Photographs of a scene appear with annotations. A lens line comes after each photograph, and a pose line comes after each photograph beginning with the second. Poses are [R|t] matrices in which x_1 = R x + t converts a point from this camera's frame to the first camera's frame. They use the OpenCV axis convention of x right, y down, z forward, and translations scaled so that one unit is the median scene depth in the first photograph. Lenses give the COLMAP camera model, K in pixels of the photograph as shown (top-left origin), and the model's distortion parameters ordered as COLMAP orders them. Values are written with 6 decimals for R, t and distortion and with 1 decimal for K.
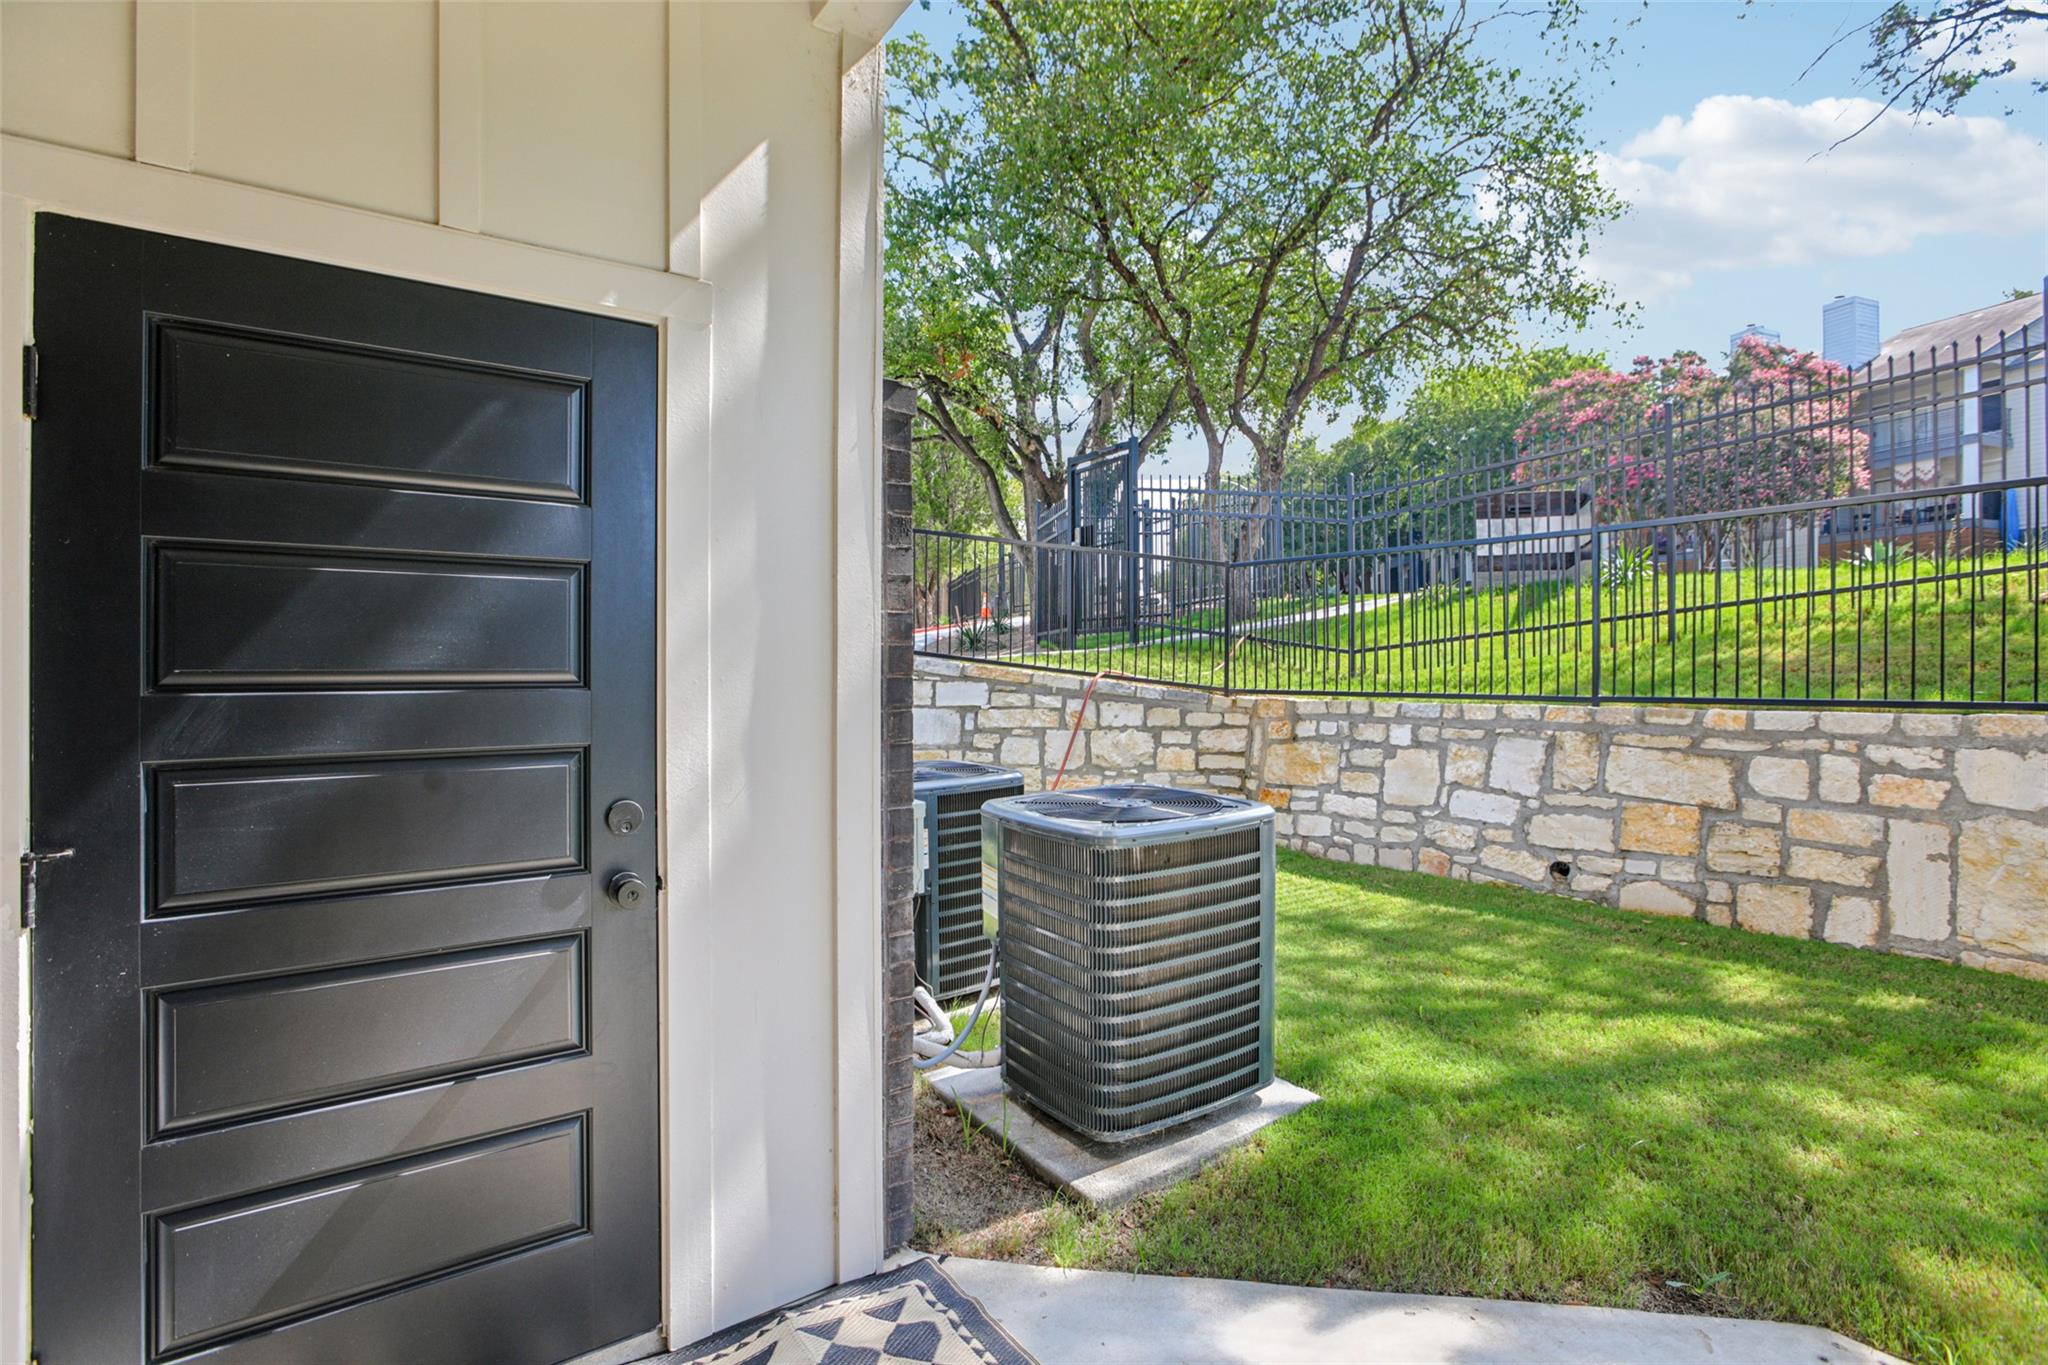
lens RADIAL K [[979.6, 0, 1024.0], [0, 979.6, 682.5], [0, 0, 1]] dist [-0.047614, 0.021045]
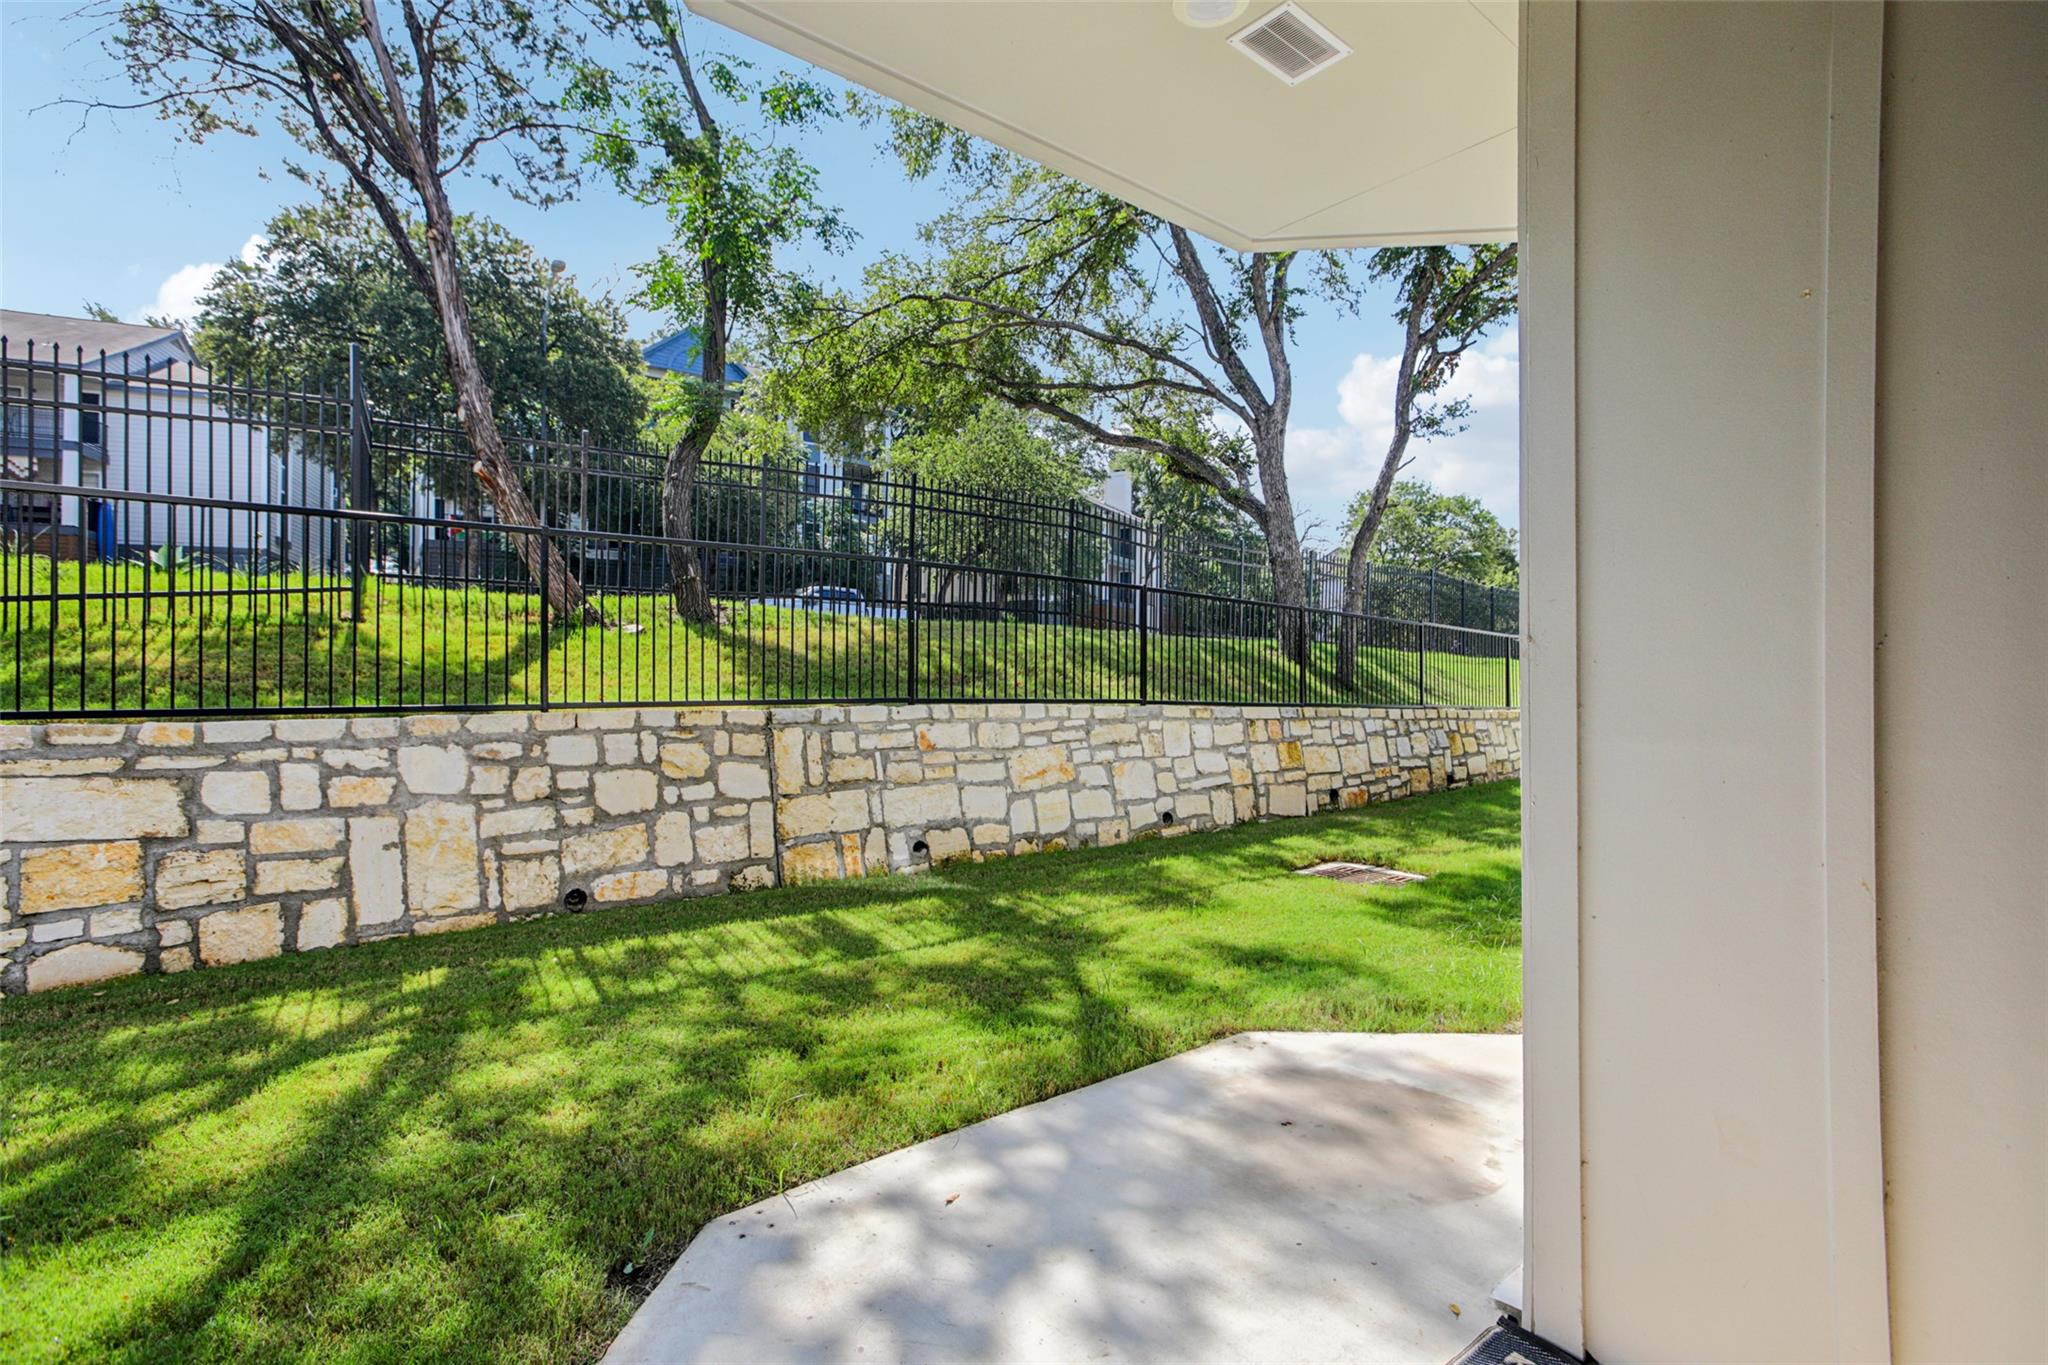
lens RADIAL K [[979.6, 0, 1024.0], [0, 979.6, 682.5], [0, 0, 1]] dist [-0.047614, 0.021045]
pose [[-0.043859, -0.000791, 0.999037, -0.172905], [0.011000, 0.999939, 0.001274, -0.000840], [-0.998977, 0.011045, -0.043848, 0.269675]]
